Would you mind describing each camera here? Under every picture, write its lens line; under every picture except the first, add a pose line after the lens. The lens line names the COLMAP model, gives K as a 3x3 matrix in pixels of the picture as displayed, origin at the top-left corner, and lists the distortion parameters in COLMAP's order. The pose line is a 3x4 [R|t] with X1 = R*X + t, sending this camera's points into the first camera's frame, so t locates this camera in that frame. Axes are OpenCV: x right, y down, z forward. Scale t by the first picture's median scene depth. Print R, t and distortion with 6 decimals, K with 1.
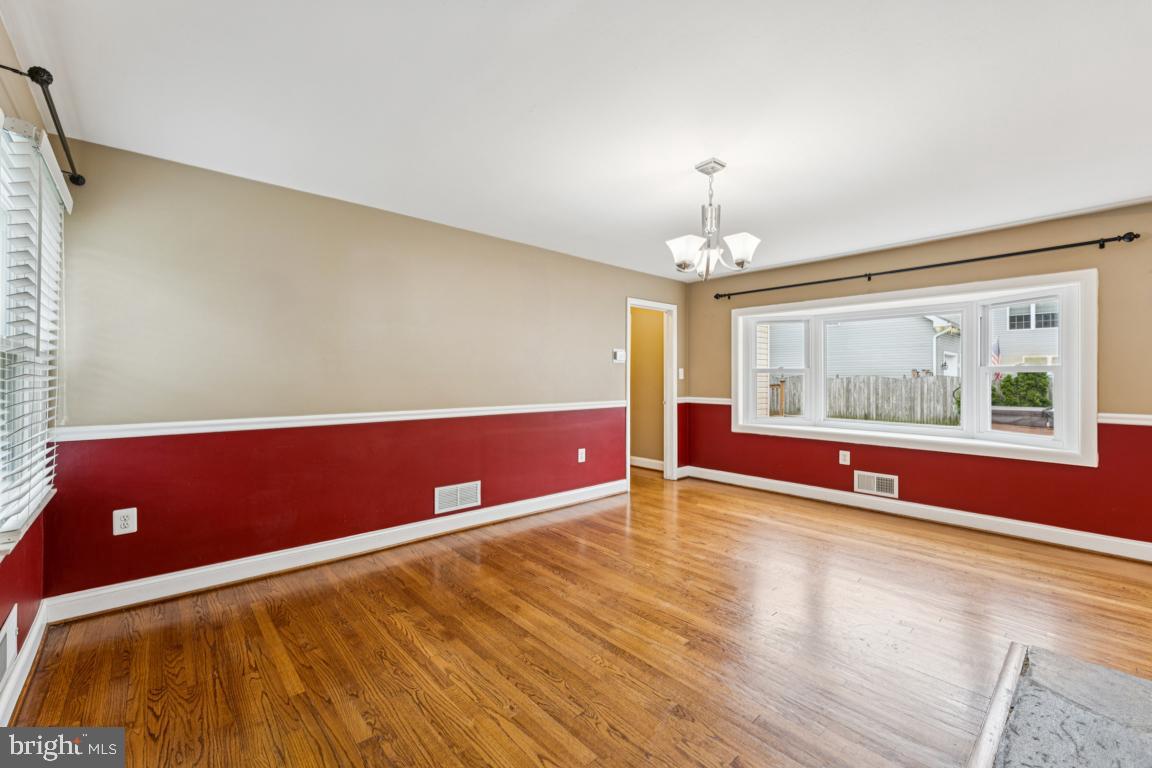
lens RADIAL K [[471.9, 0, 556.6], [0, 471.9, 375.8], [0, 0, 1]] dist [0.001401, 0.000048]
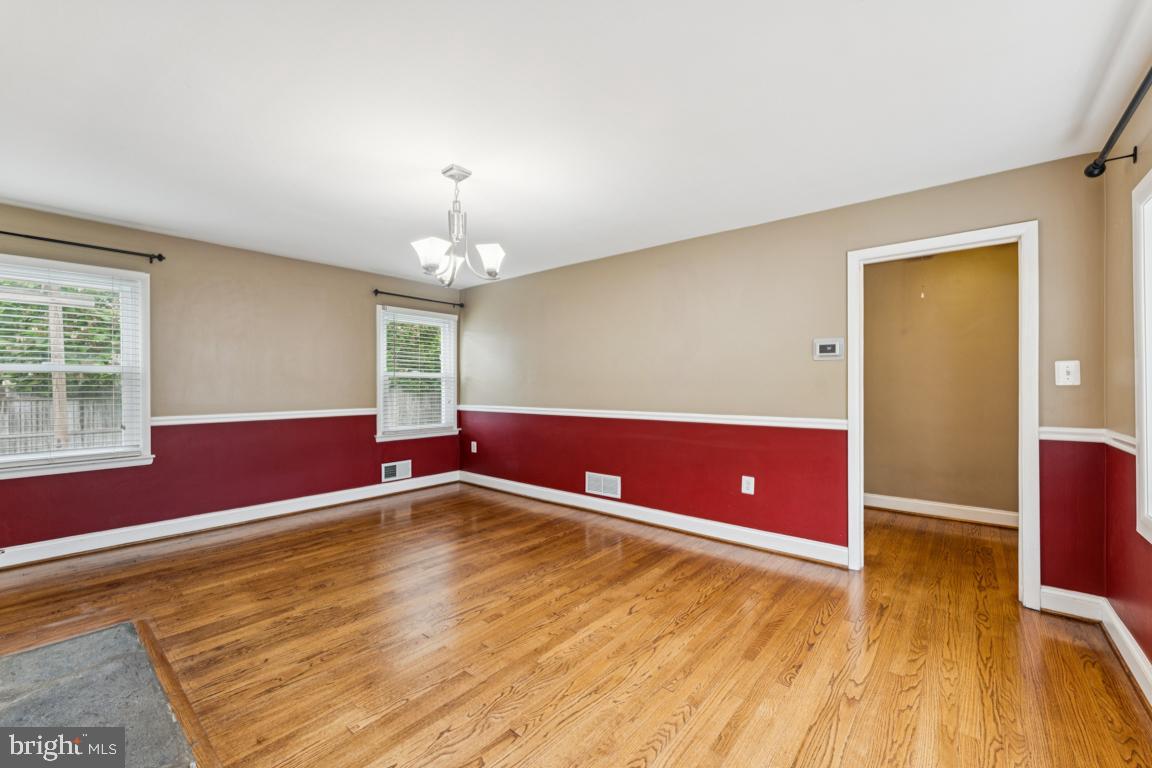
lens RADIAL K [[462.3, 0, 572.0], [0, 462.3, 385.4], [0, 0, 1]] dist [0.001011, 0.000038]
pose [[0.154496, 0.003826, -0.987986, 1.021685], [0.011818, 0.999914, 0.005720, -0.001181], [0.987923, -0.012560, 0.154438, 0.822225]]
